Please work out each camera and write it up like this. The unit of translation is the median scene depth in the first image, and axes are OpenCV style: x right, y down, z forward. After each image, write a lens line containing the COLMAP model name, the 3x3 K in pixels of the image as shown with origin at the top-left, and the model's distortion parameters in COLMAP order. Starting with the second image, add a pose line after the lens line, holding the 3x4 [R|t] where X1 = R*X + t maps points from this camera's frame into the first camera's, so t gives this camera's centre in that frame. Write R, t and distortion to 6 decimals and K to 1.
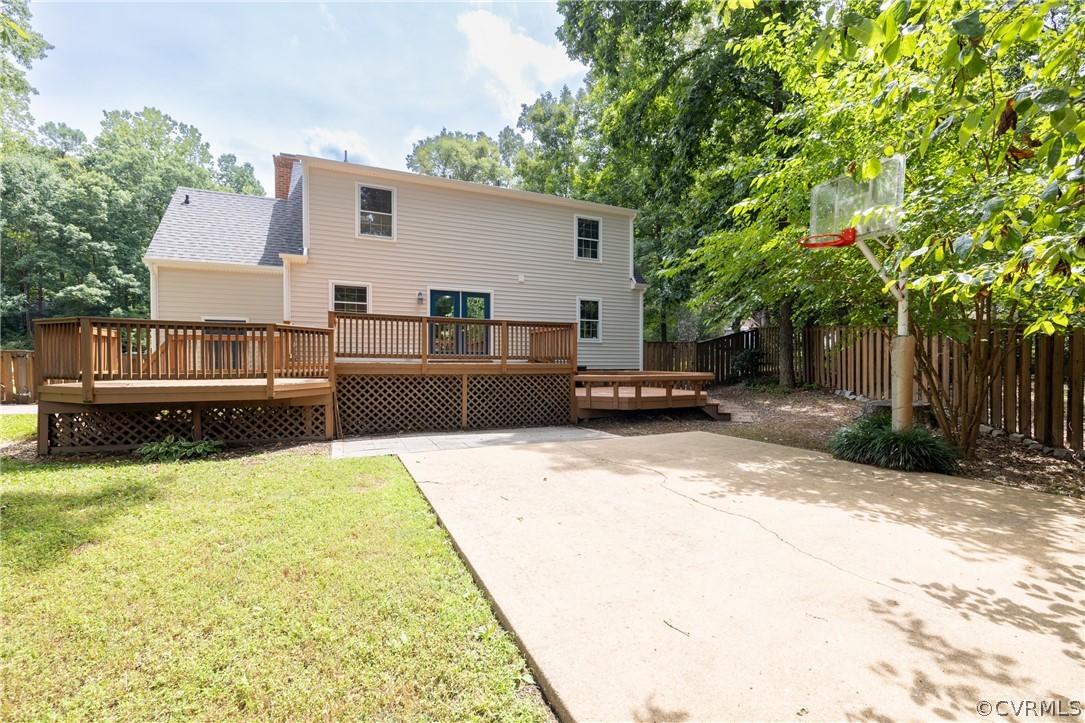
lens RADIAL K [[477.8, 0, 542.6], [0, 477.8, 357.3], [0, 0, 1]] dist [0.005029, -0.000041]
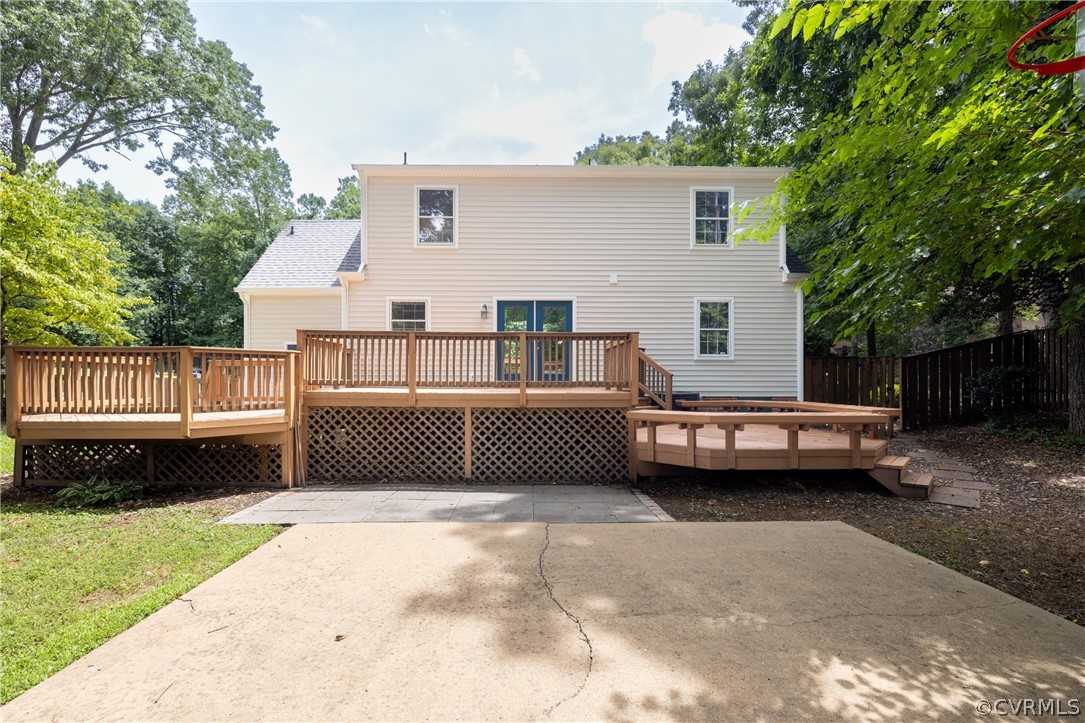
lens RADIAL K [[477.8, 0, 543.0], [0, 477.8, 370.7], [0, 0, 1]] dist [0.005029, -0.000041]
pose [[0.916407, -0.009562, -0.400133, 0.222271], [0.005688, 0.999925, -0.010867, -0.011539], [0.400207, 0.007683, 0.916393, 0.341001]]
